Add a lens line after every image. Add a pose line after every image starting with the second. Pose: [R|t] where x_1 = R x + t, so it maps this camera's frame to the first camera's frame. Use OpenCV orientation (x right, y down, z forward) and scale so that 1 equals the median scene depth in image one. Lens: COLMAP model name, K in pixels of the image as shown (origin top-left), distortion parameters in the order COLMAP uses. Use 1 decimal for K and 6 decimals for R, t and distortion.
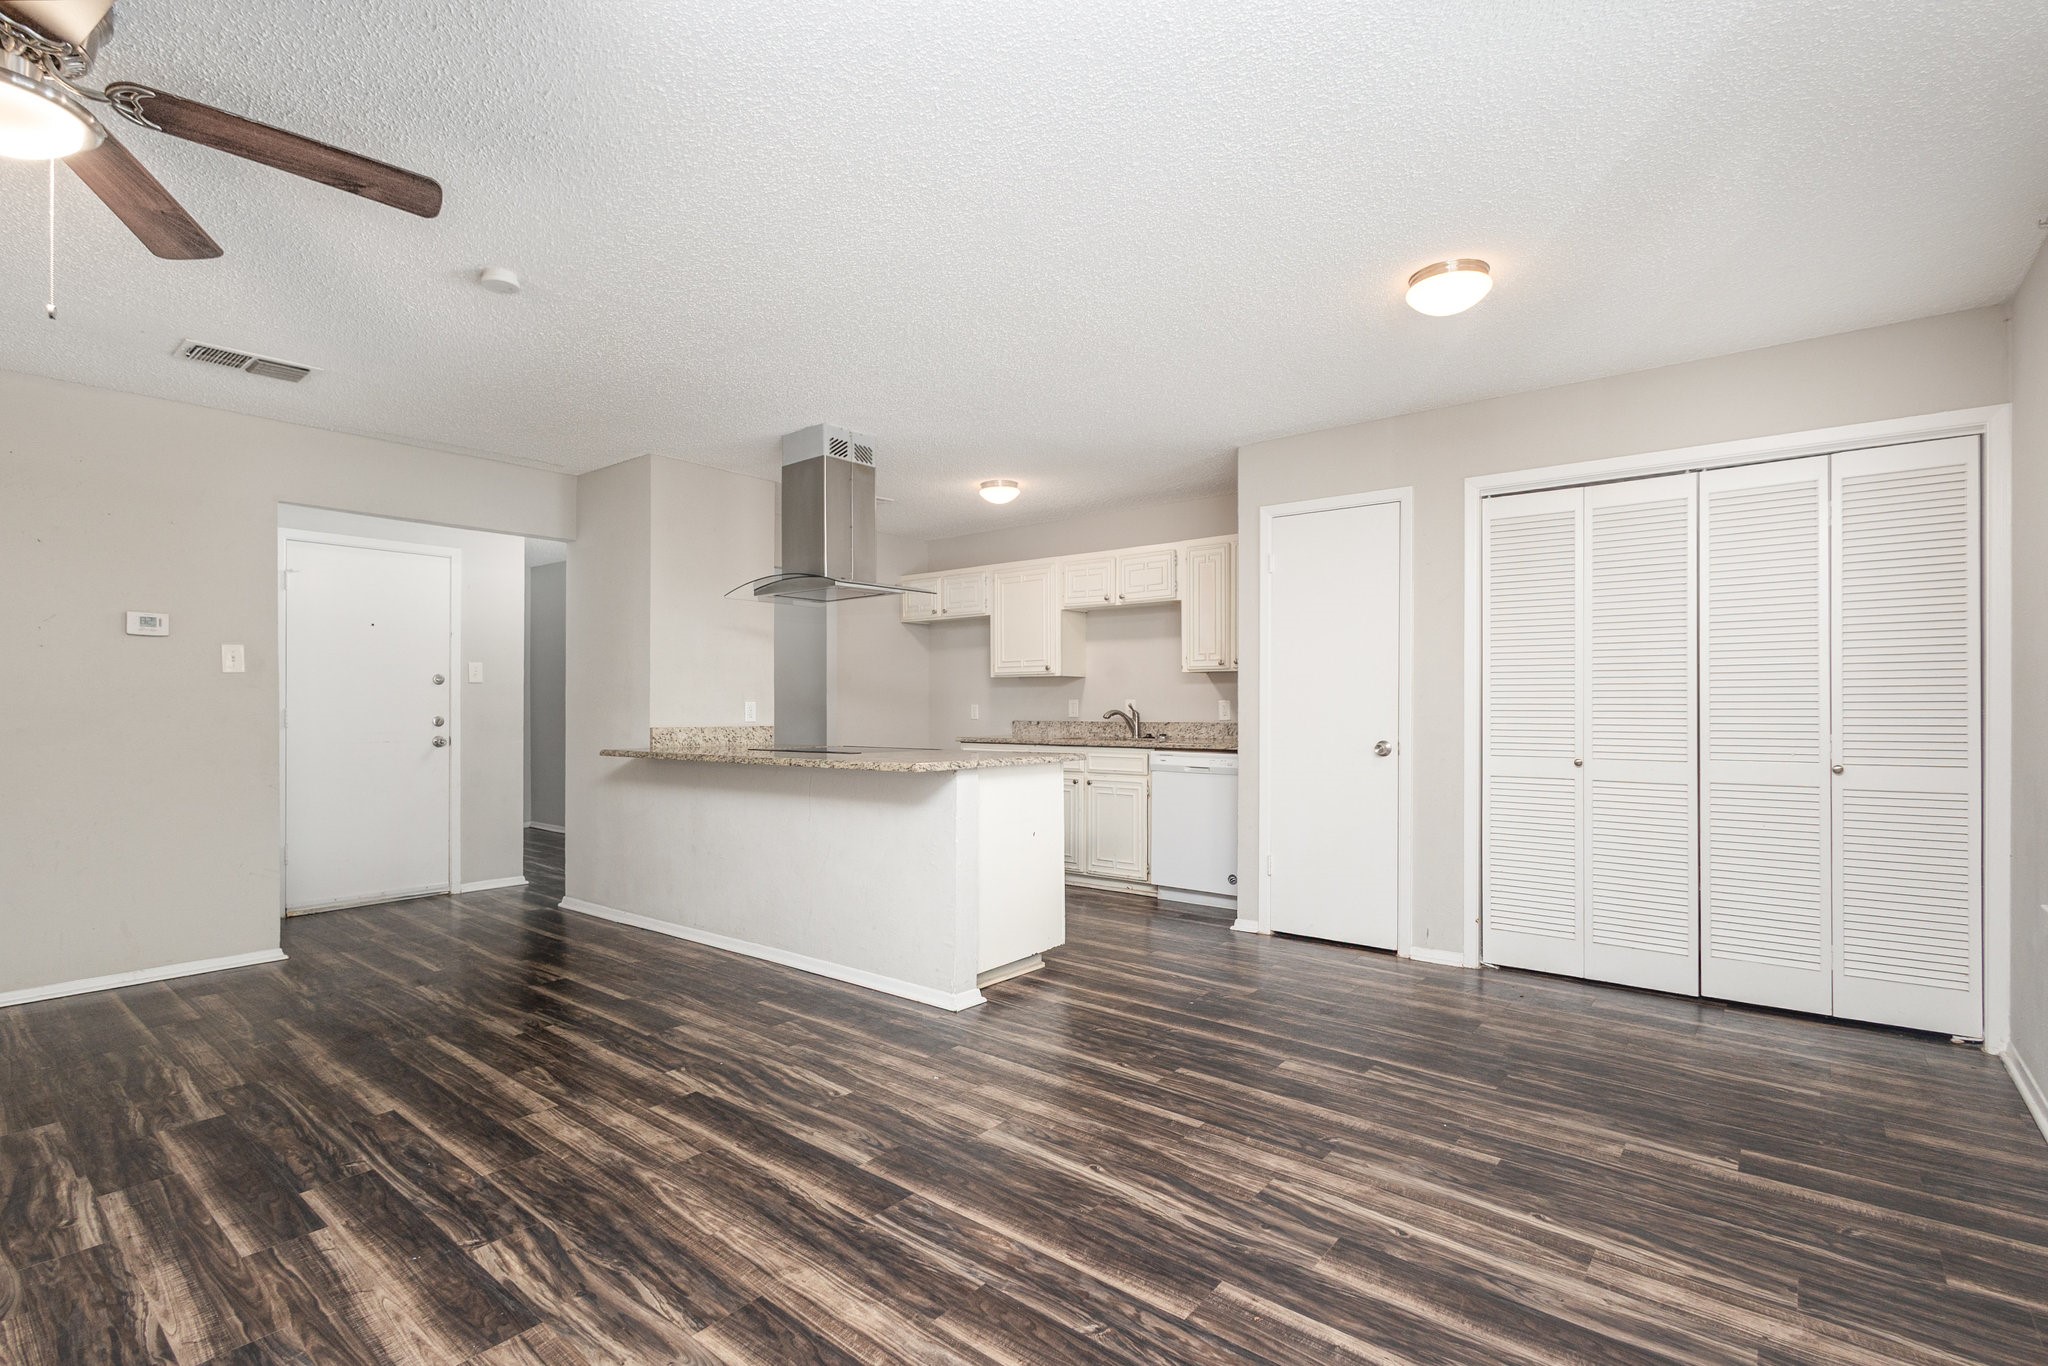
lens RADIAL K [[960.4, 0, 1015.3], [0, 960.4, 702.8], [0, 0, 1]] dist [0.003919, -0.000667]
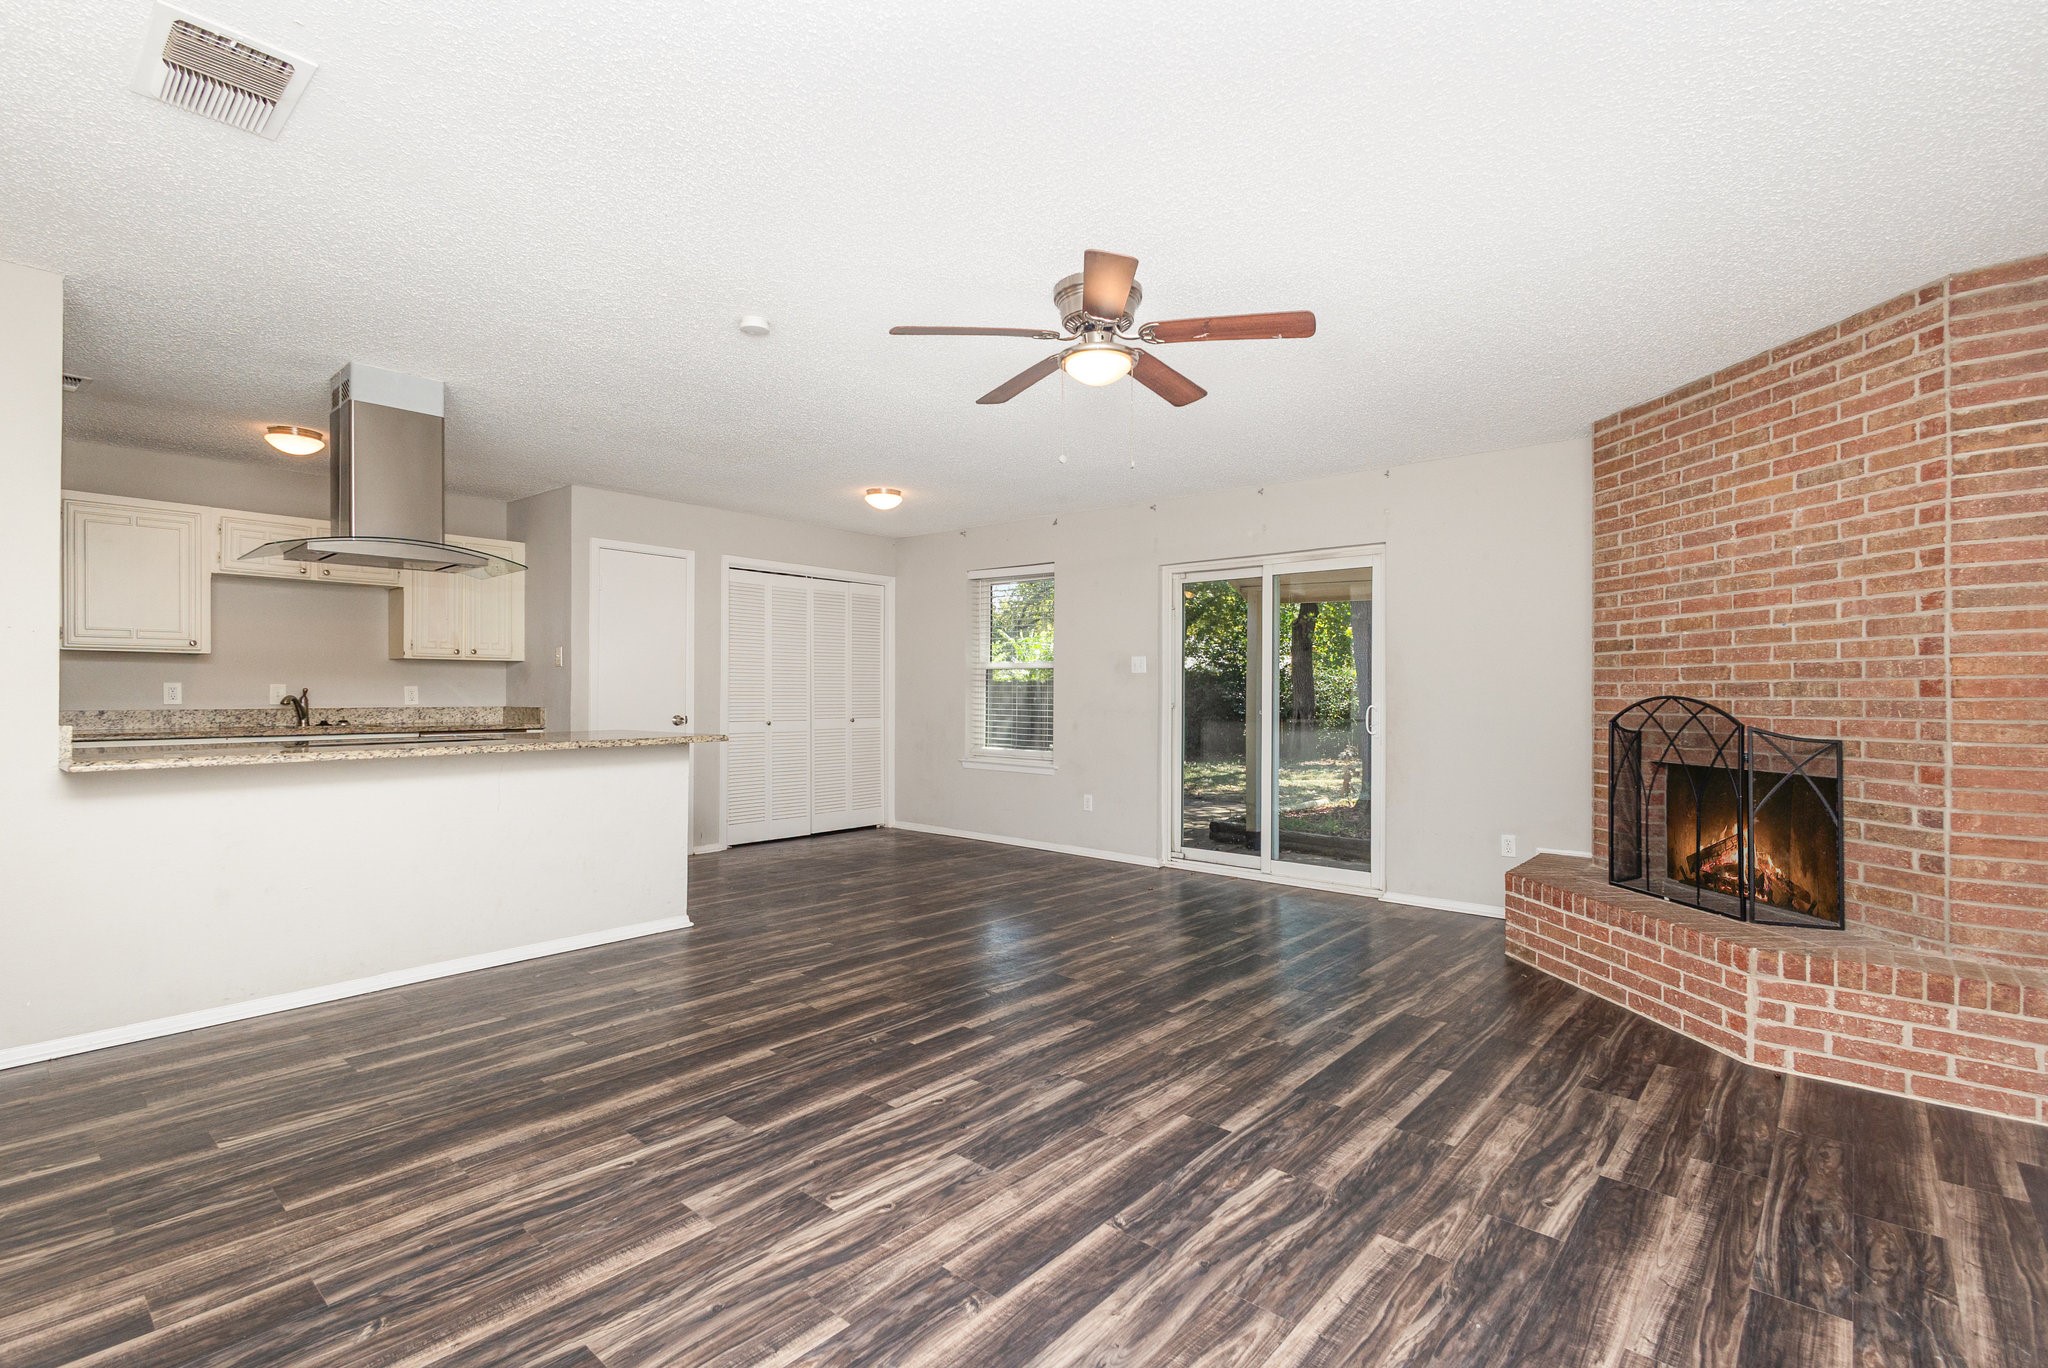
lens RADIAL K [[960.4, 0, 1015.3], [0, 960.4, 703.8], [0, 0, 1]] dist [0.003919, -0.000667]
pose [[0.022587, -0.011128, 0.999683, -1.679909], [-0.007238, 0.999910, 0.011294, 0.000328], [-0.999719, -0.007491, 0.022505, 0.654225]]
